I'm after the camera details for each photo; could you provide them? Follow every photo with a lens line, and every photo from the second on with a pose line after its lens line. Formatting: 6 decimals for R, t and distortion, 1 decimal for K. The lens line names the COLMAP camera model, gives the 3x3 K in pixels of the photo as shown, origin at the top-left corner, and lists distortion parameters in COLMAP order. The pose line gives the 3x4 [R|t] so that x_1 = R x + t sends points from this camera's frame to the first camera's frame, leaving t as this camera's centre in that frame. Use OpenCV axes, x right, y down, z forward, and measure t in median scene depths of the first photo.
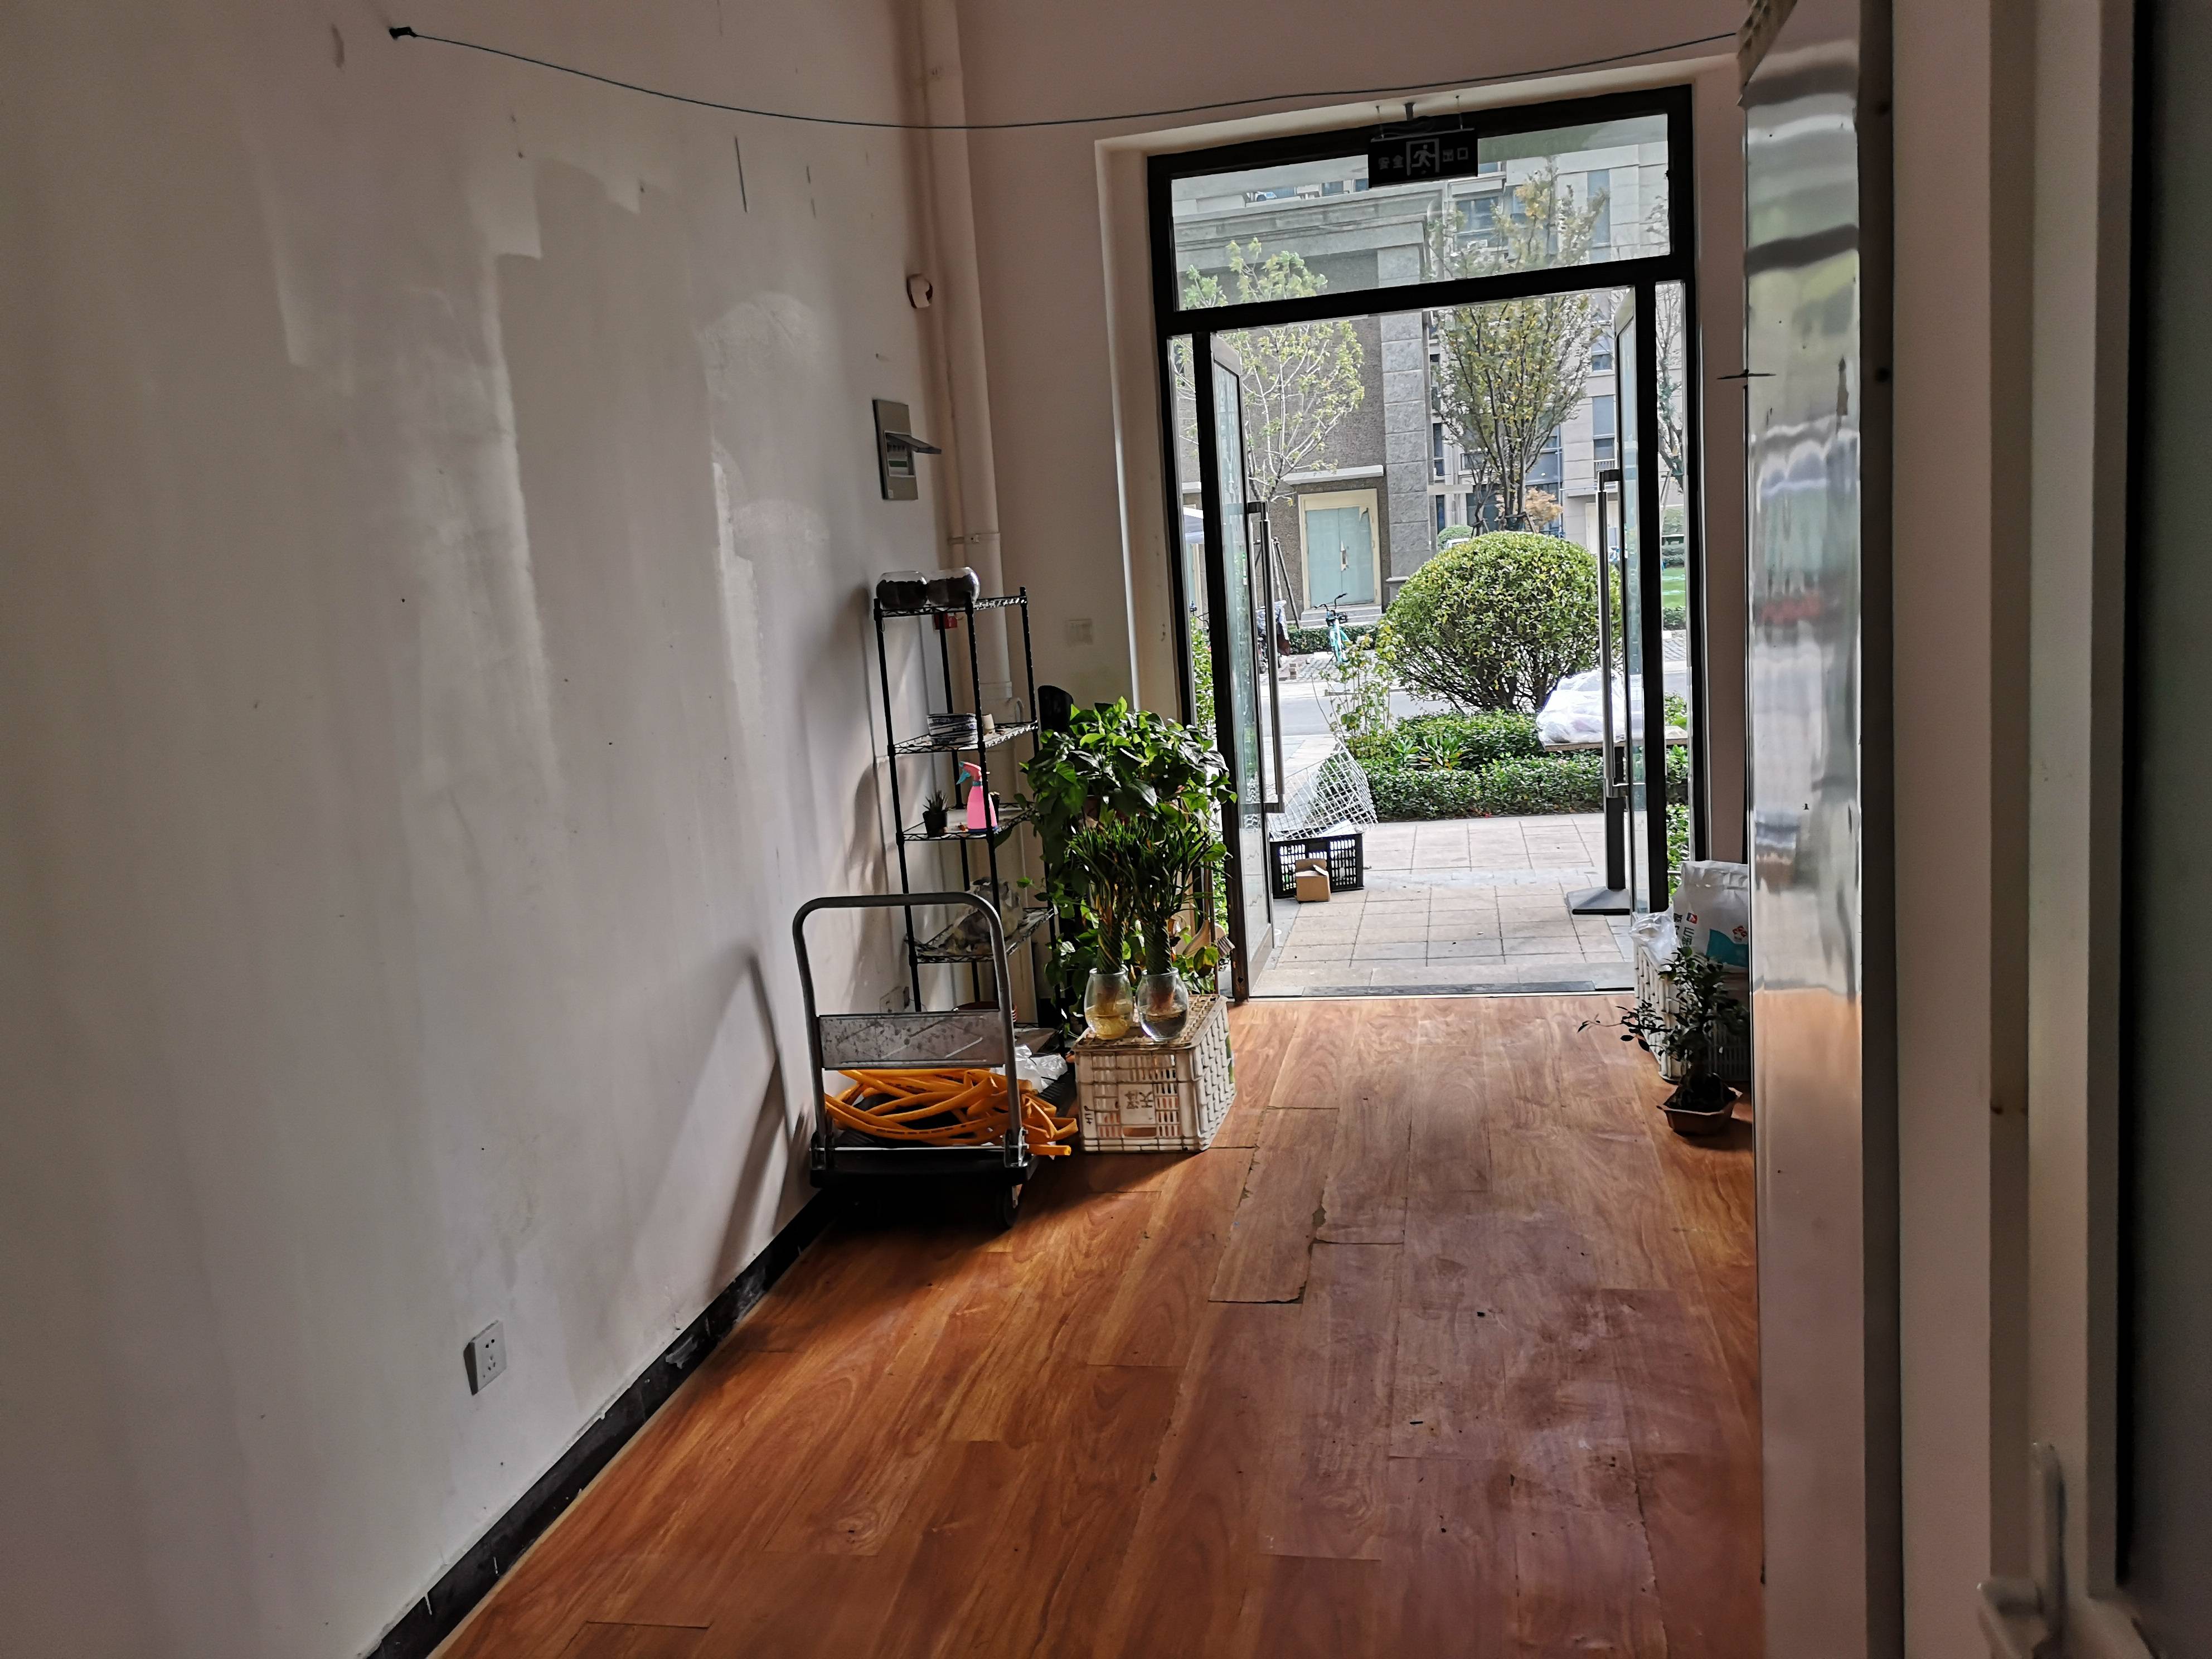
lens RADIAL K [[1741.2, 0, 1056.4], [0, 1741.2, 832.9], [0, 0, 1]] dist [0.077014, -0.037189]
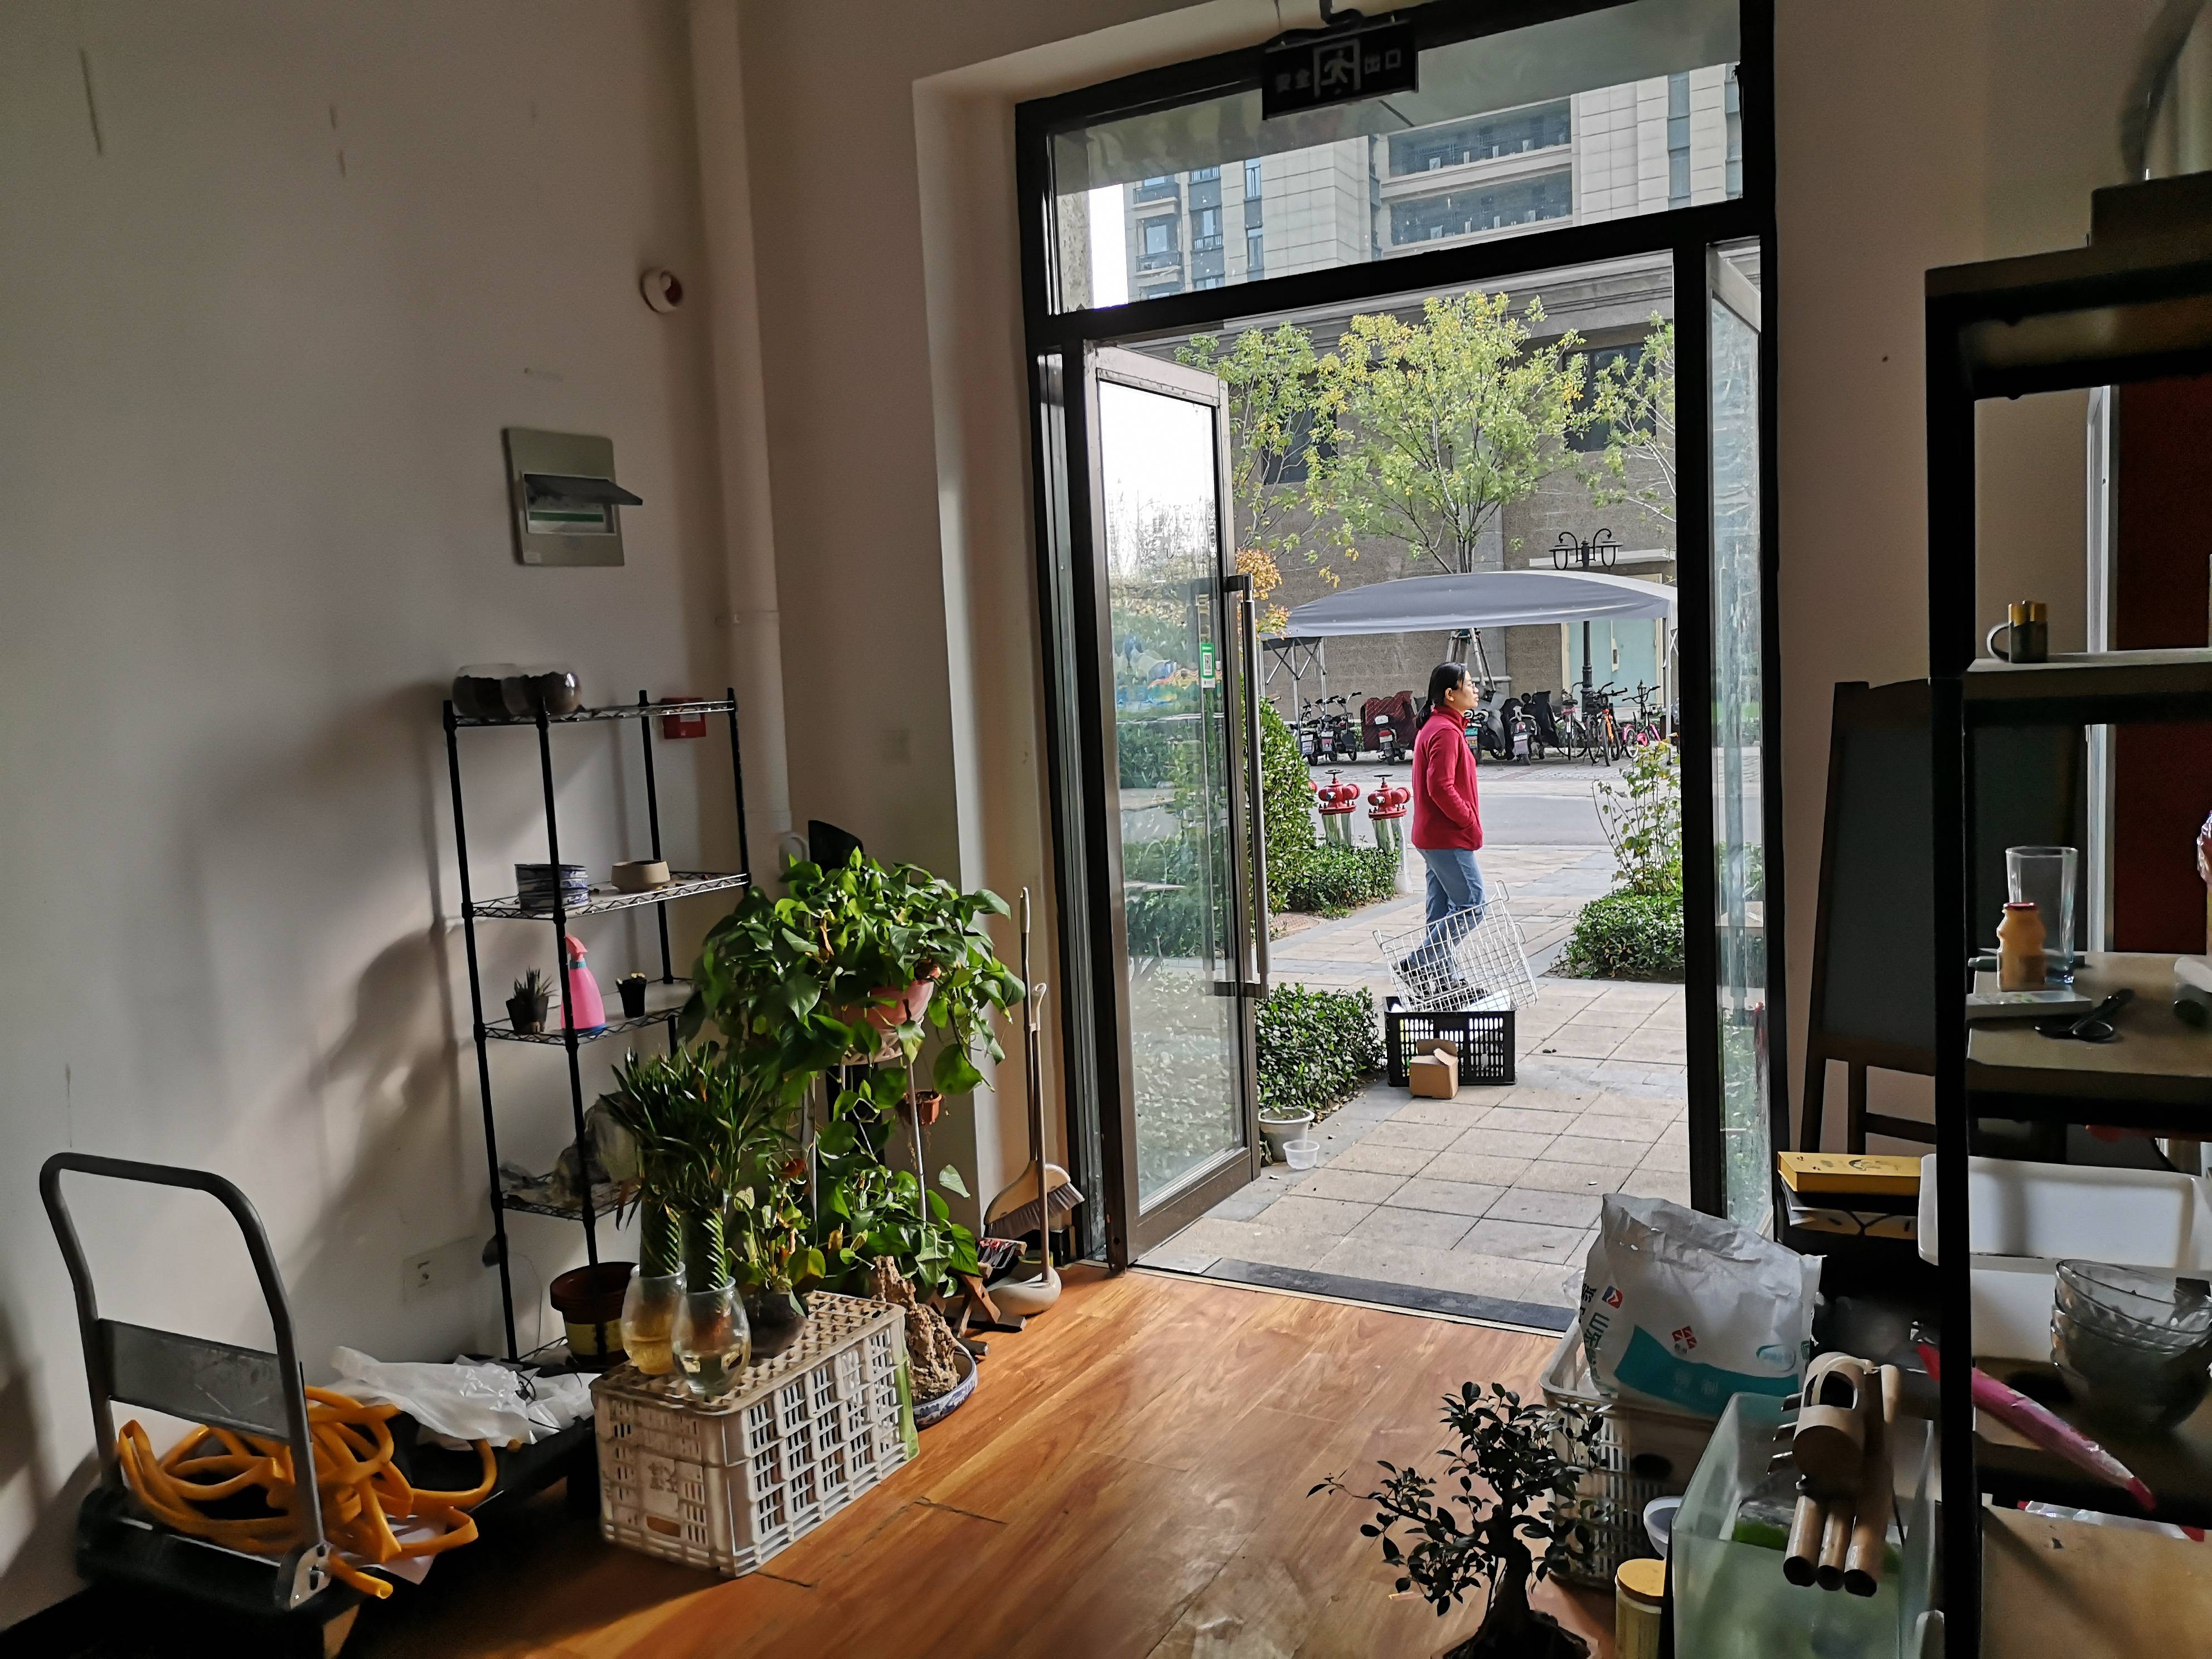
lens RADIAL K [[1678.7, 0, 1106.0], [0, 1678.7, 829.5], [0, 0, 1]] dist [0.030982, 0.005964]
pose [[0.953992, 0.060031, -0.293760, 0.335426], [-0.069465, 0.997347, -0.021775, -0.078002], [0.291674, 0.041179, 0.955631, 0.383245]]
